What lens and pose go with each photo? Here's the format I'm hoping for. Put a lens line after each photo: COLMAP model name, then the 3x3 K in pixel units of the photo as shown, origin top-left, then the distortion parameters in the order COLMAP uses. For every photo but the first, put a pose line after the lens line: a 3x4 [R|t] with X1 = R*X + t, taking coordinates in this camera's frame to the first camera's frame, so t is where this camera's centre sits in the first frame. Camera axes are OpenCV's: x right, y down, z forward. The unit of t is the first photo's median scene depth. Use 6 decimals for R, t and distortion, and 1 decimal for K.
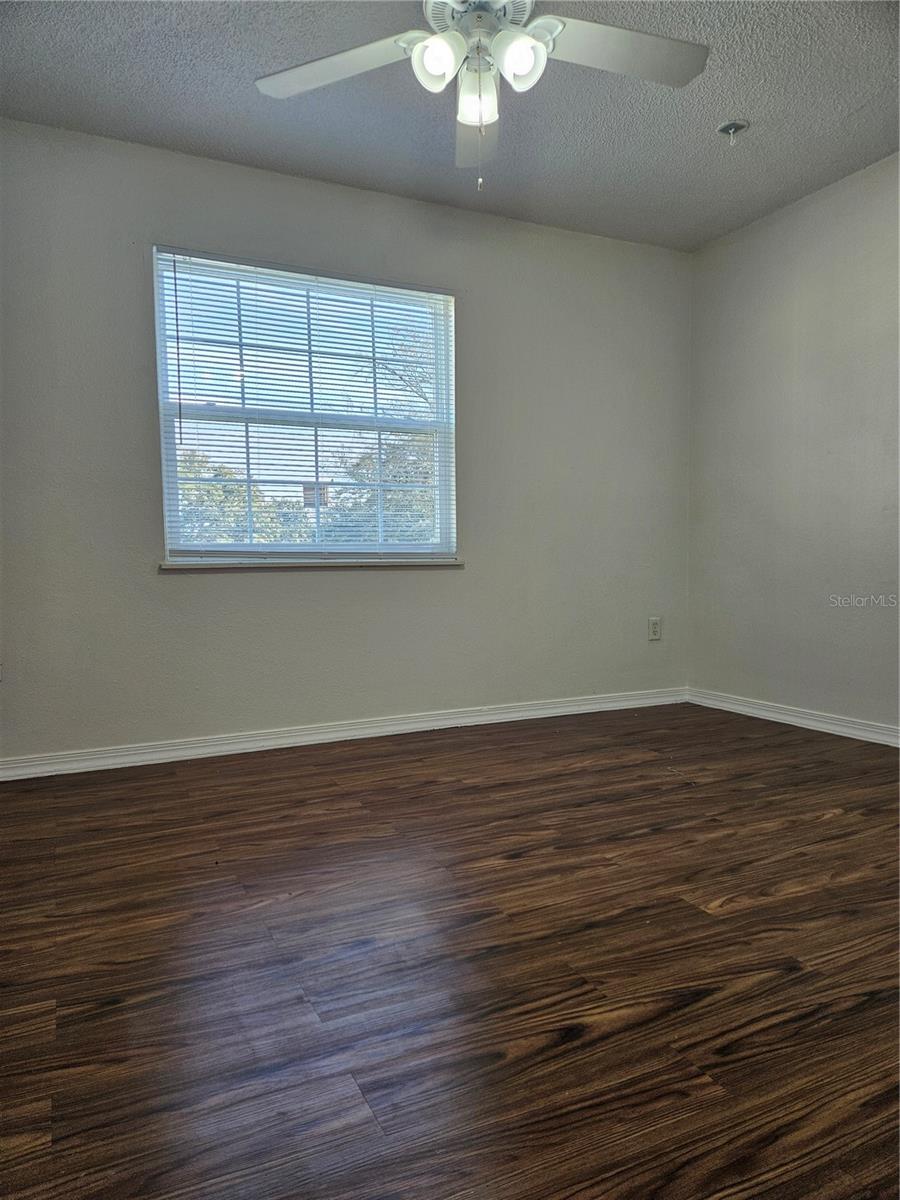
lens RADIAL K [[810.3, 0, 438.8], [0, 810.3, 597.4], [0, 0, 1]] dist [0.071862, -0.066479]
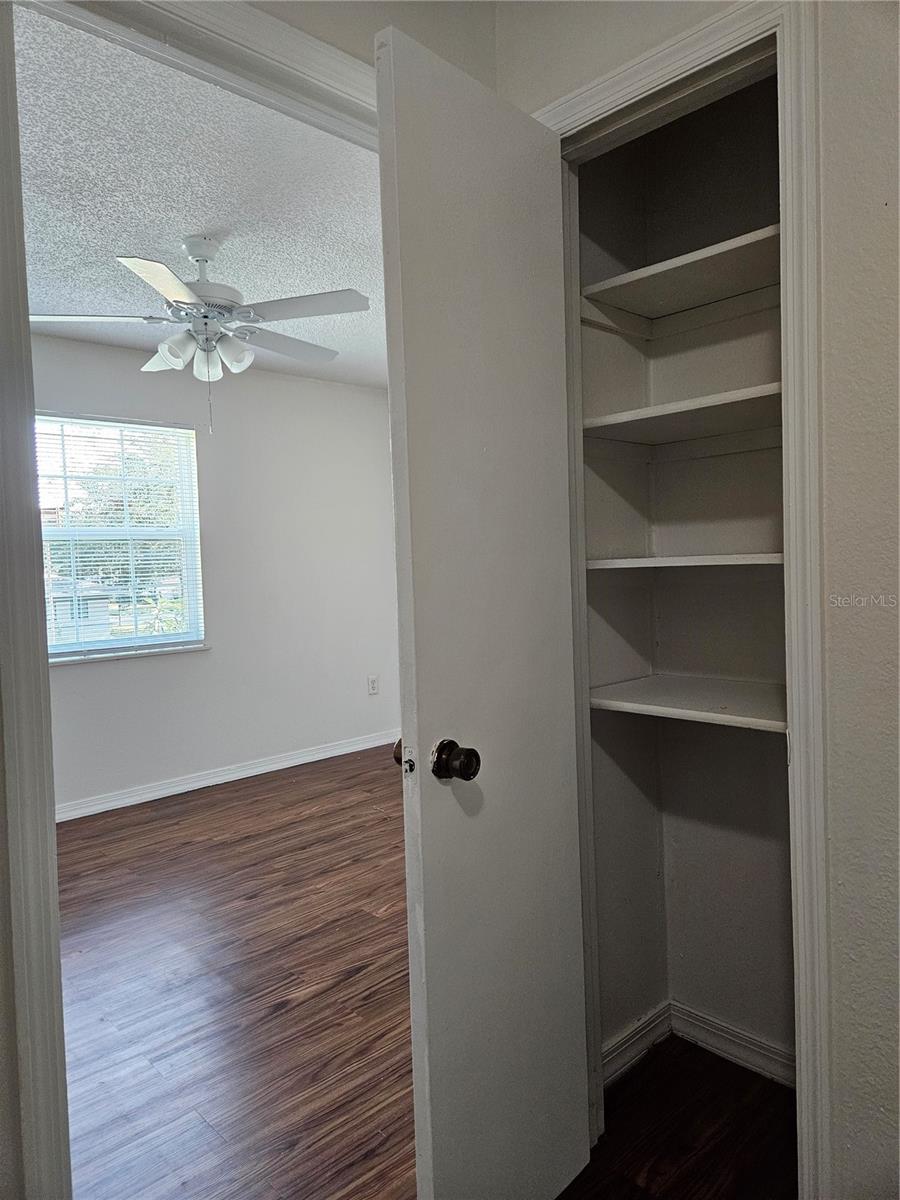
lens RADIAL K [[810.3, 0, 448.7], [0, 810.3, 586.7], [0, 0, 1]] dist [0.071862, -0.066479]
pose [[0.951817, -0.030800, 0.305117, 0.001053], [0.037324, 0.999182, -0.015570, -0.194961], [-0.304388, 0.026208, 0.952188, -0.493919]]
